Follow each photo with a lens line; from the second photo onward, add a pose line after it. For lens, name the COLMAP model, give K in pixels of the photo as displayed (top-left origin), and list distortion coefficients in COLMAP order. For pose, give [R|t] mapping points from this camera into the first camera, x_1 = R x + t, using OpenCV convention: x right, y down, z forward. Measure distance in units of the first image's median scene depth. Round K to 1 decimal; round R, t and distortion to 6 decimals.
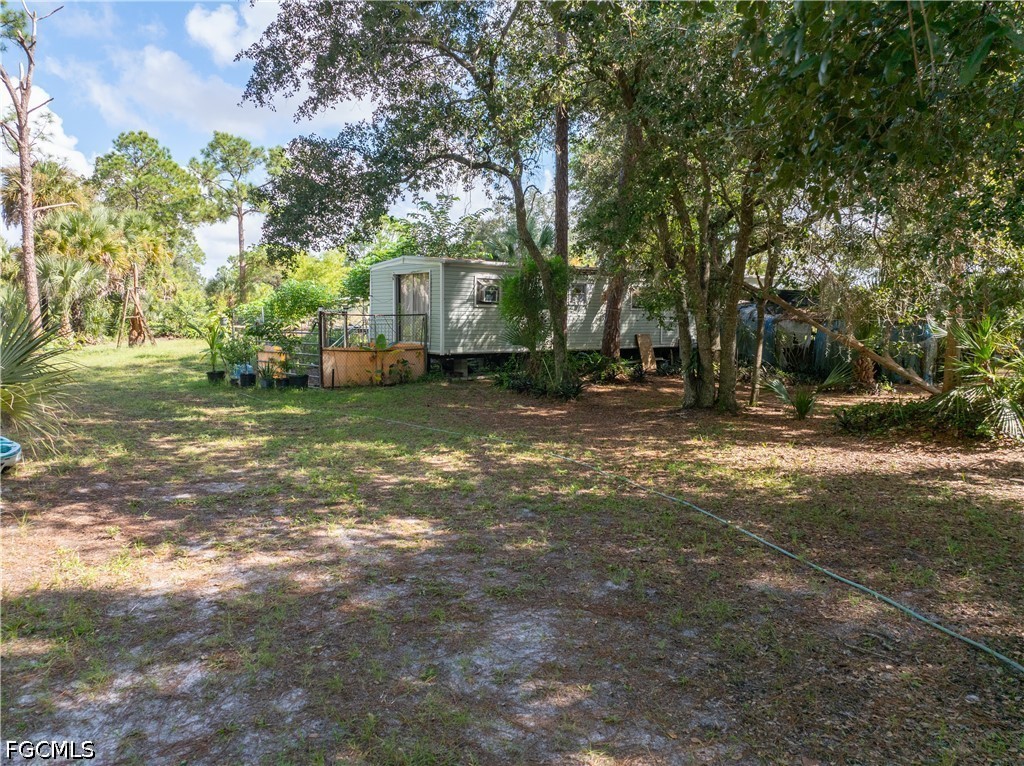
lens RADIAL K [[721.7, 0, 513.4], [0, 721.7, 377.9], [0, 0, 1]] dist [-0.035438, -0.001175]
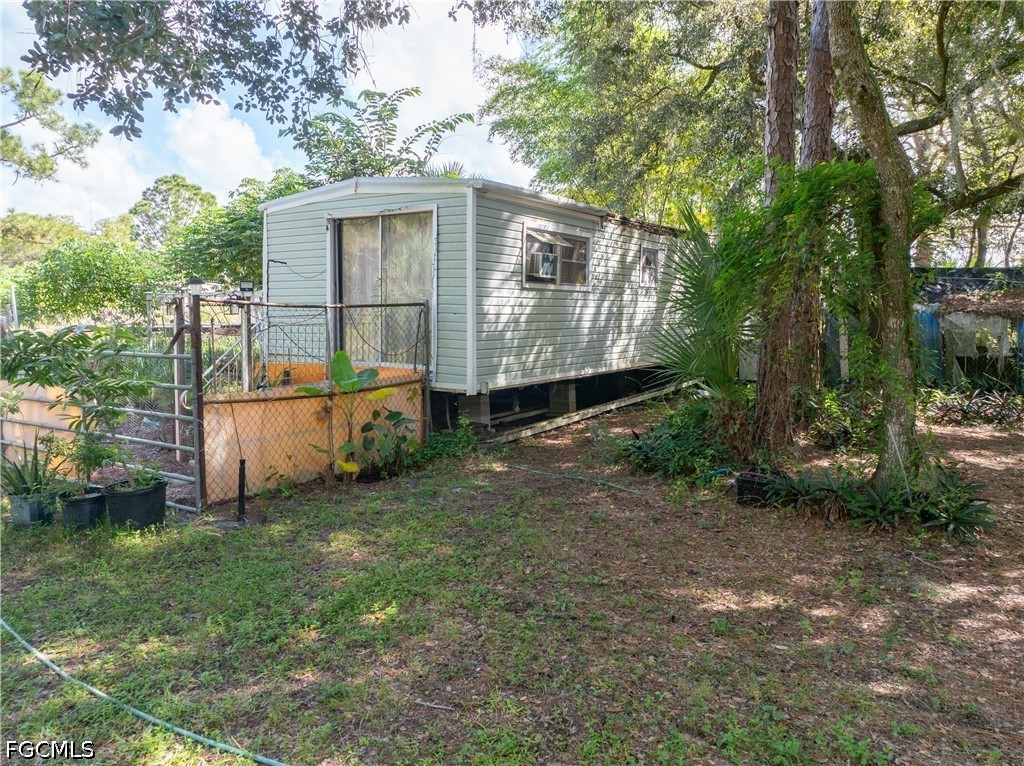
lens RADIAL K [[719.1, 0, 512.7], [0, 719.1, 368.3], [0, 0, 1]] dist [-0.031725, 0.001954]
pose [[0.962236, -0.025640, 0.271005, -0.189982], [0.024900, 0.999671, 0.006168, -0.048863], [-0.271074, 0.000813, 0.962558, 0.548713]]
